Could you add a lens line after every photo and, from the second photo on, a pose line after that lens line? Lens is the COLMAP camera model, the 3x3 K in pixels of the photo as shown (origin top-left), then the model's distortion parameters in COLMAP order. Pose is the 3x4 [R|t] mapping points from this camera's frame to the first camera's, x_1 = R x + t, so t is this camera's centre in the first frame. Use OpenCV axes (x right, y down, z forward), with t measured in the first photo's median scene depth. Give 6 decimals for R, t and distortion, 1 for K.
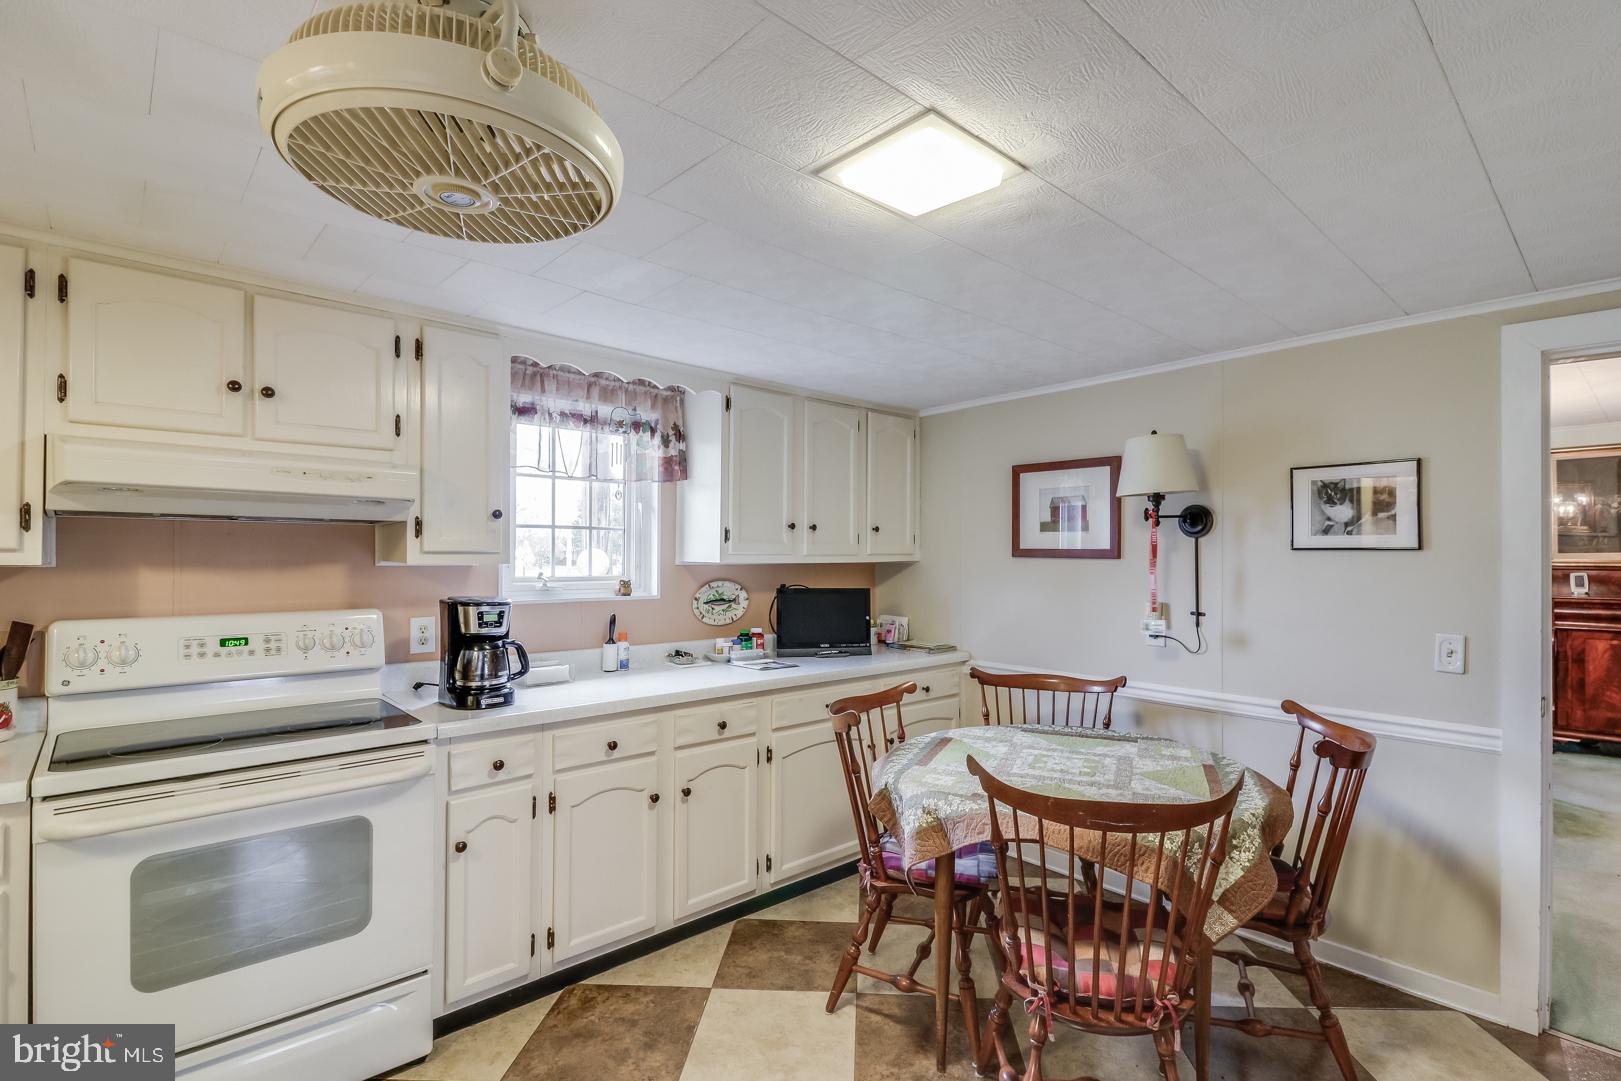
lens RADIAL K [[755.7, 0, 833.8], [0, 755.7, 548.5], [0, 0, 1]] dist [0.014202, -0.013513]
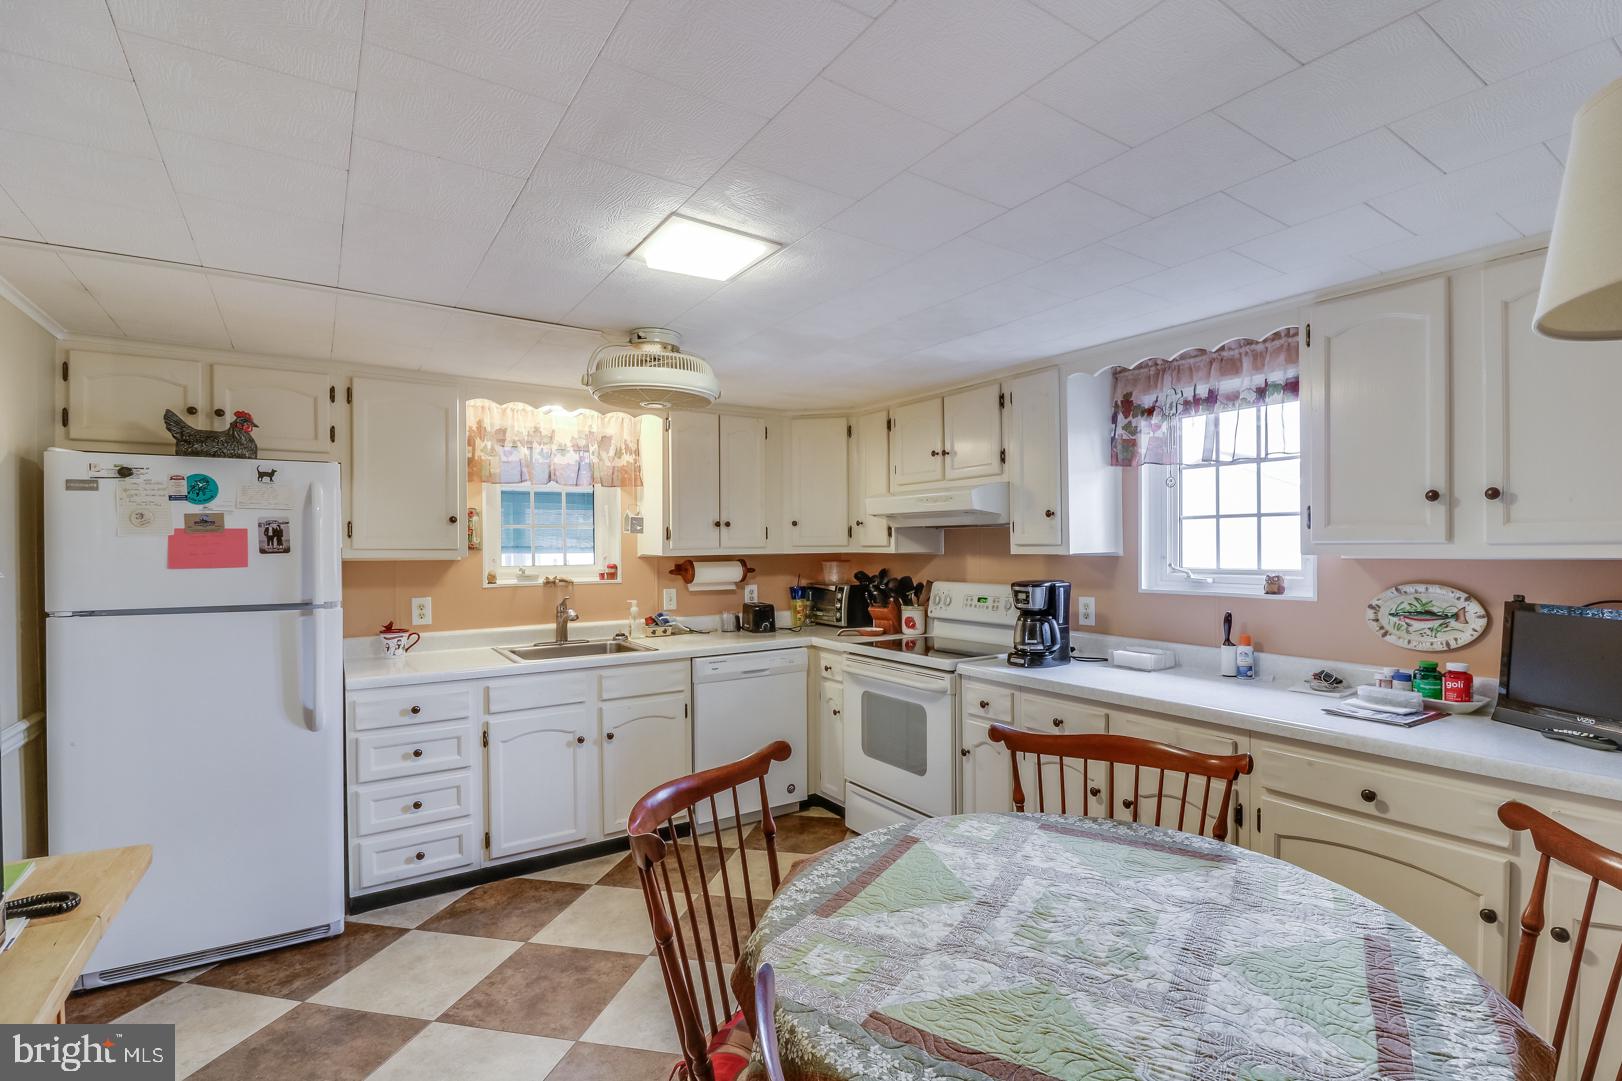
lens RADIAL K [[756.9, 0, 840.5], [0, 756.9, 543.1], [0, 0, 1]] dist [0.000483, -0.014616]
pose [[-0.151305, -0.010353, -0.988433, 0.812032], [0.012263, 0.999849, -0.012350, 0.013313], [0.988411, -0.013990, -0.151155, 0.846560]]
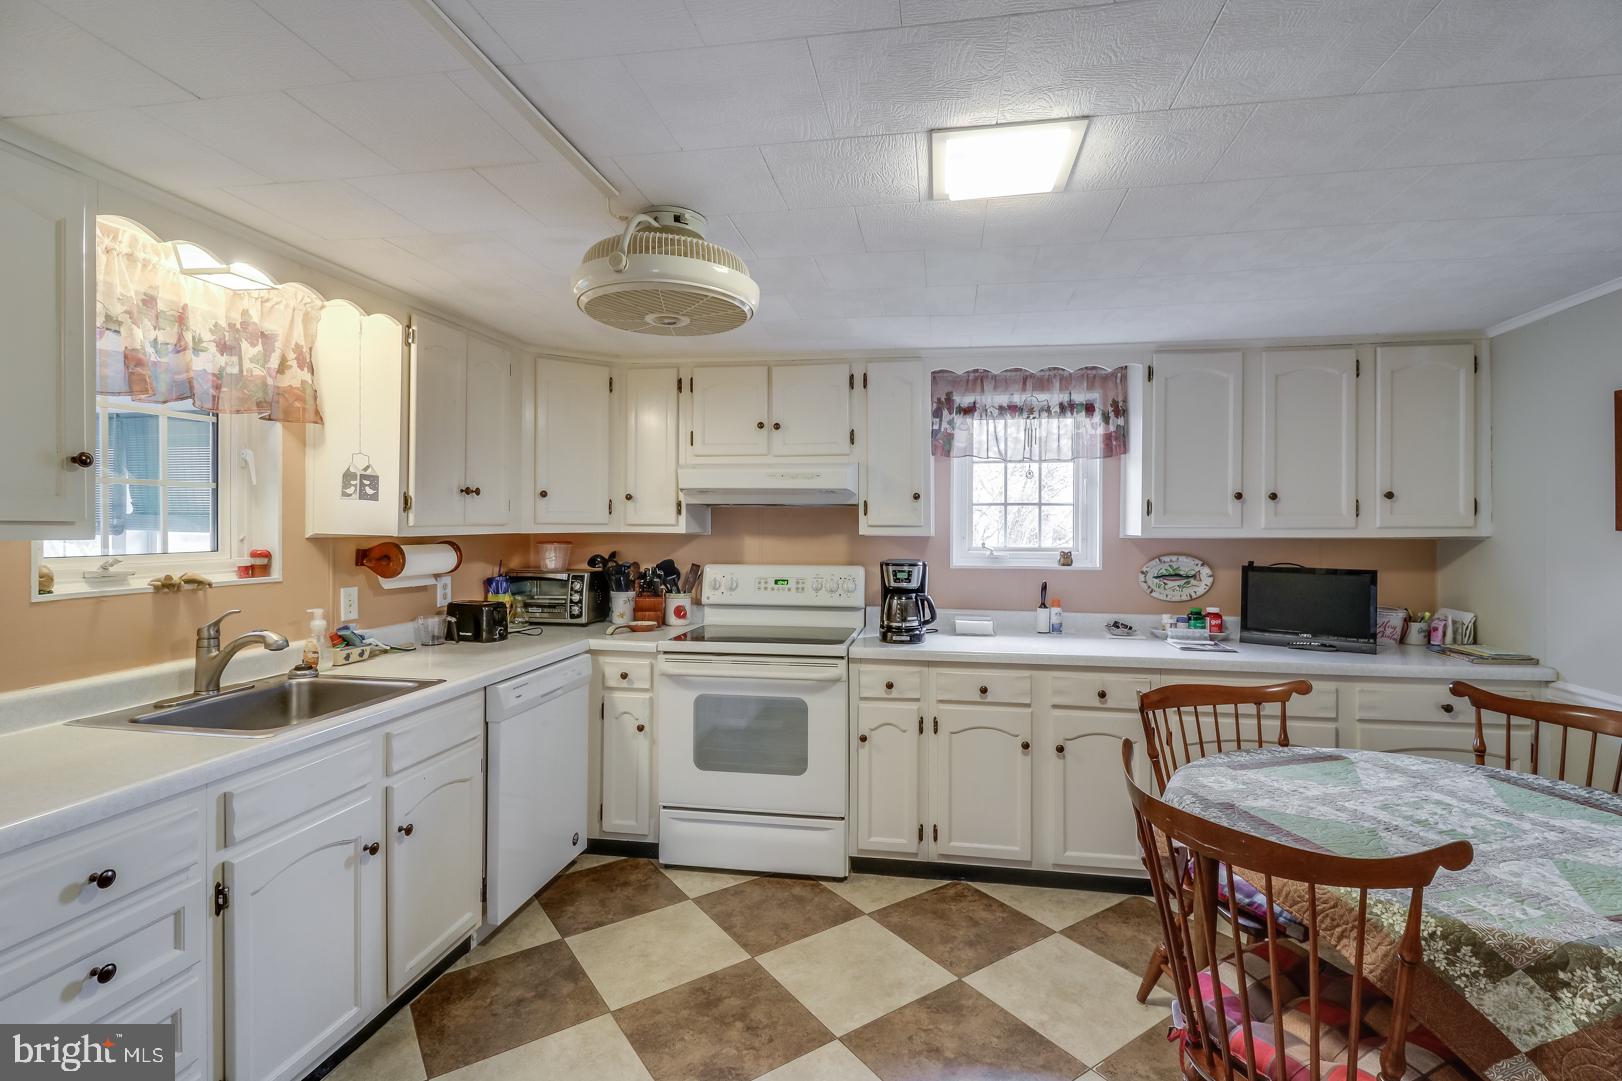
lens RADIAL K [[747.5, 0, 829.9], [0, 747.5, 523.1], [0, 0, 1]] dist [0.003725, -0.007116]
pose [[0.611852, -0.007603, -0.790936, 0.472756], [0.005366, 0.999971, -0.005461, 0.006693], [0.790954, -0.000903, 0.611875, 0.100106]]
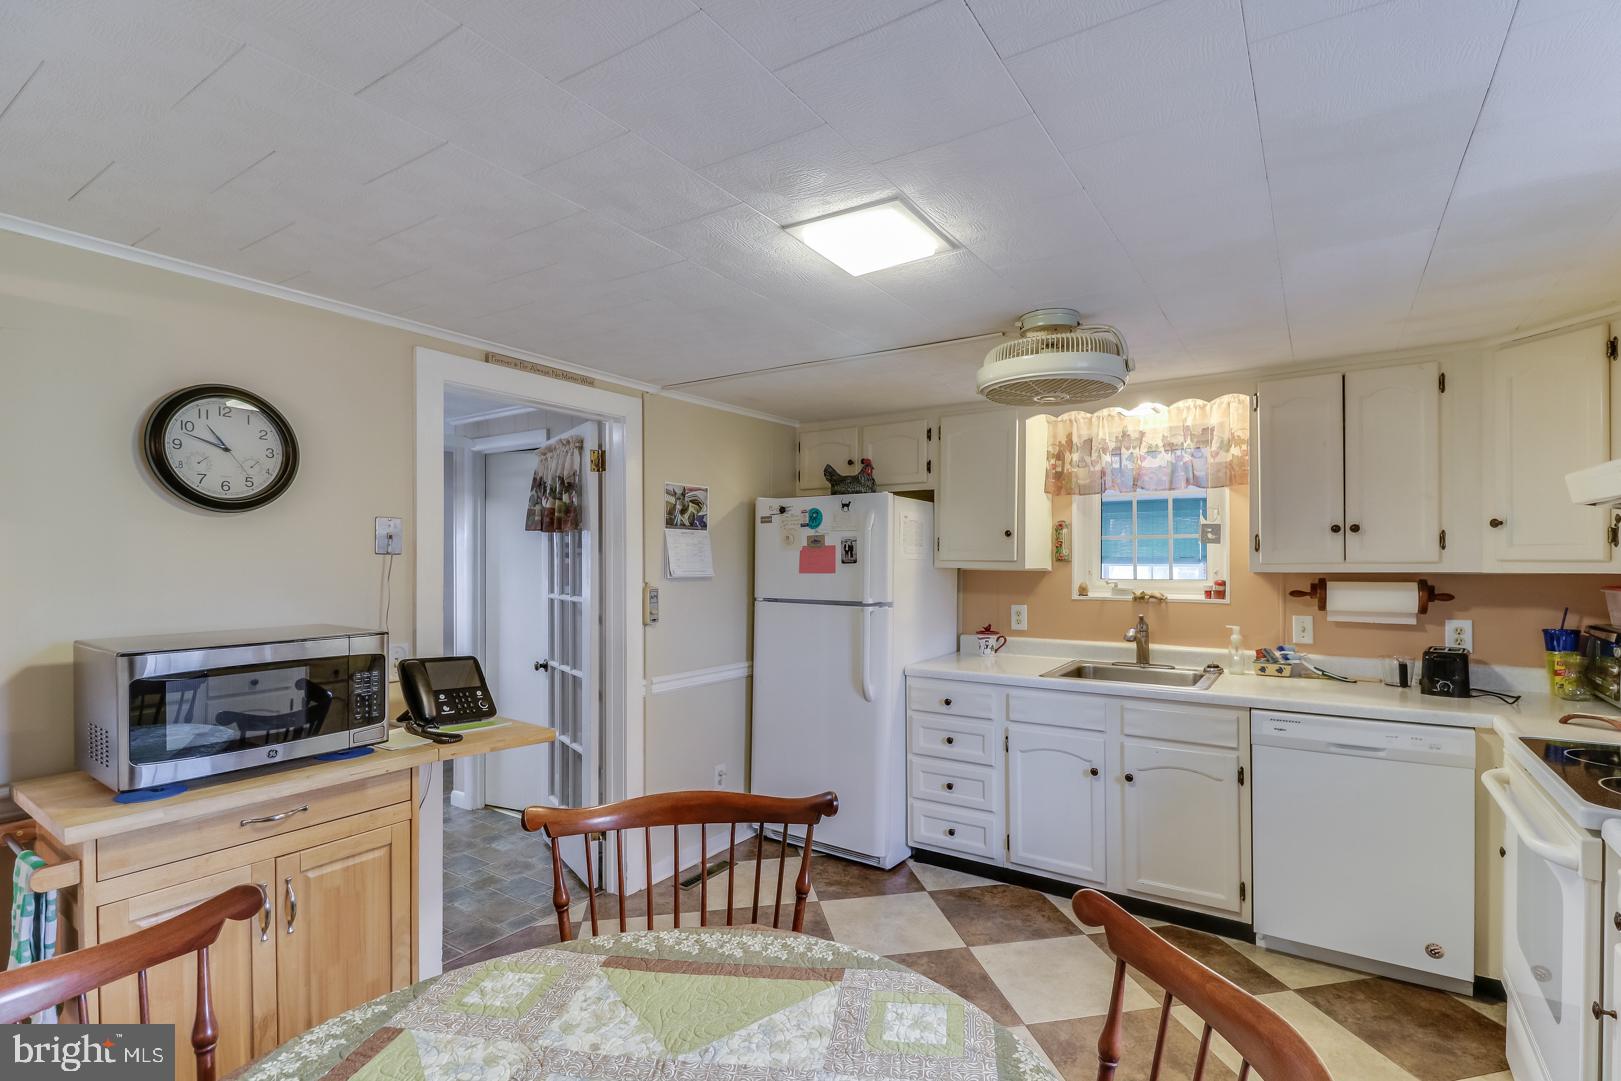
lens RADIAL K [[755.7, 0, 833.8], [0, 755.7, 548.5], [0, 0, 1]] dist [0.014202, -0.013513]
pose [[-0.971569, -0.008565, -0.236603, 0.267573], [-0.004001, 0.999797, -0.019761, 0.005119], [0.236724, -0.018252, -0.971405, 1.269827]]
